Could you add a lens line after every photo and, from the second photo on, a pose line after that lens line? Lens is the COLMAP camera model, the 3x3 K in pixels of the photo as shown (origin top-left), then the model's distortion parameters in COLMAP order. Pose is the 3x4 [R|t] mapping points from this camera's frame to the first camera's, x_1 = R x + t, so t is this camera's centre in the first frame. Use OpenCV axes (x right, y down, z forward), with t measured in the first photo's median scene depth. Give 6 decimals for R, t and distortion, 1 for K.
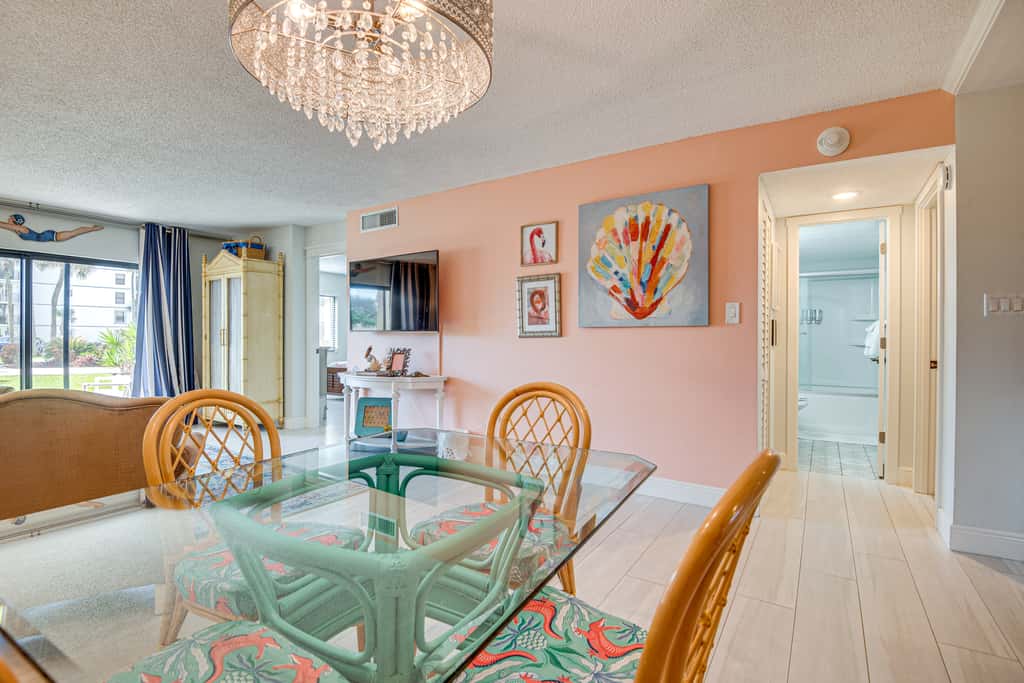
lens RADIAL K [[495.9, 0, 512.0], [0, 495.9, 341.5], [0, 0, 1]] dist [-0.031694, -0.000781]
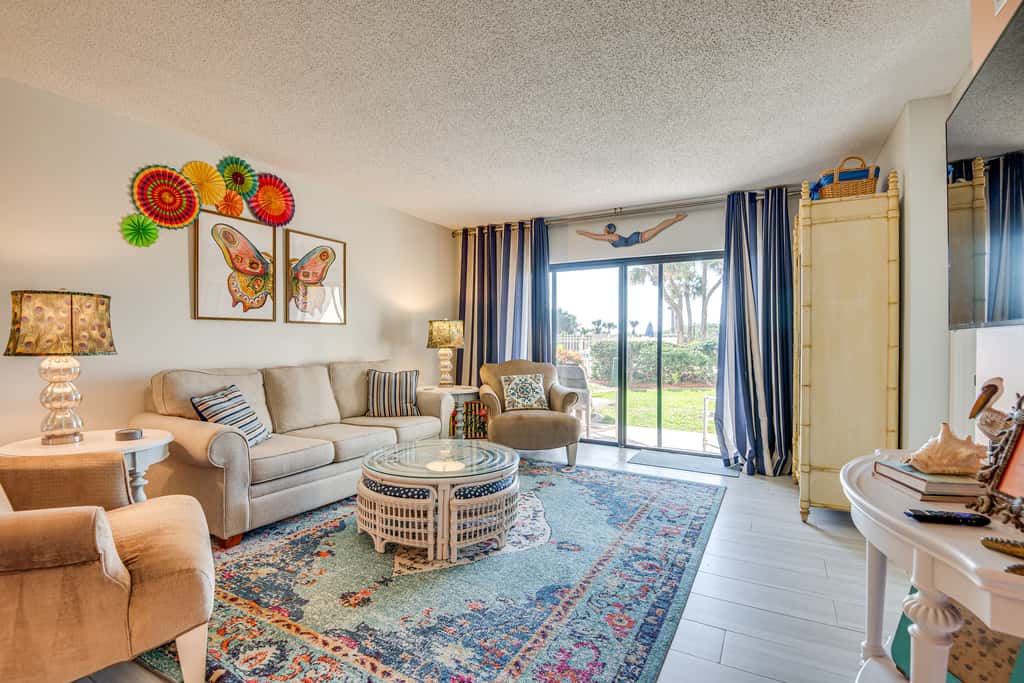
lens RADIAL K [[480.7, 0, 506.3], [0, 480.7, 339.5], [0, 0, 1]] dist [0.001145, -0.016662]
pose [[0.062729, -0.008400, -0.997995, -0.028307], [-0.007500, 0.999932, -0.008887, -0.008013], [0.998002, 0.008043, 0.062662, 0.636070]]
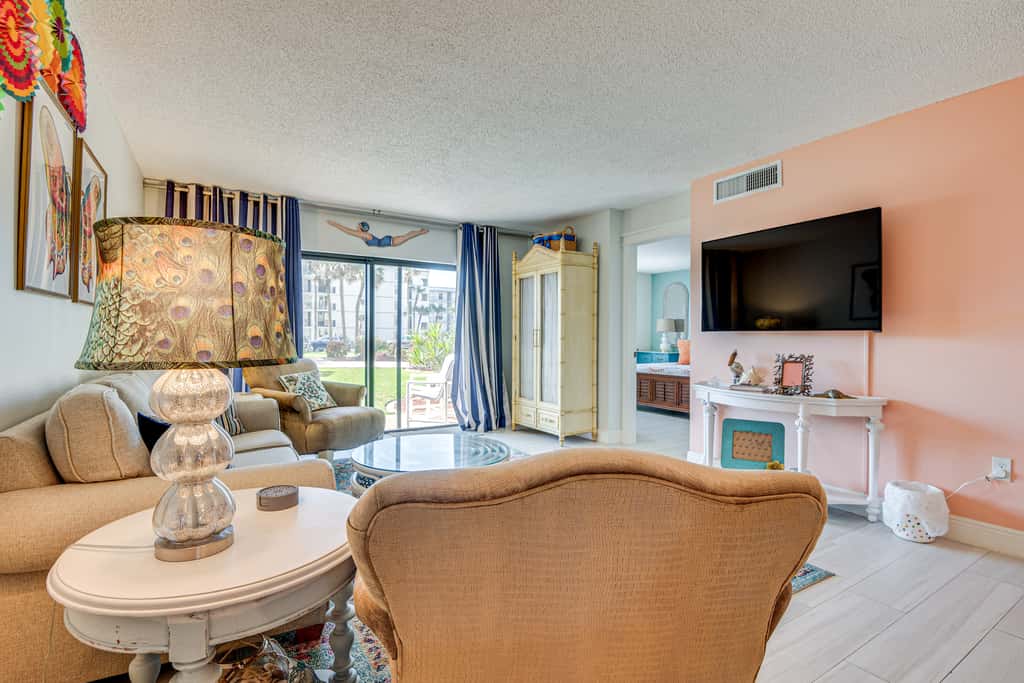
lens RADIAL K [[480.7, 0, 506.3], [0, 480.7, 339.5], [0, 0, 1]] dist [0.001145, -0.016662]
pose [[0.895197, 0.002634, -0.445663, -0.246680], [-0.003853, 0.999991, -0.001831, -0.004496], [0.445654, 0.003356, 0.895199, 0.166973]]
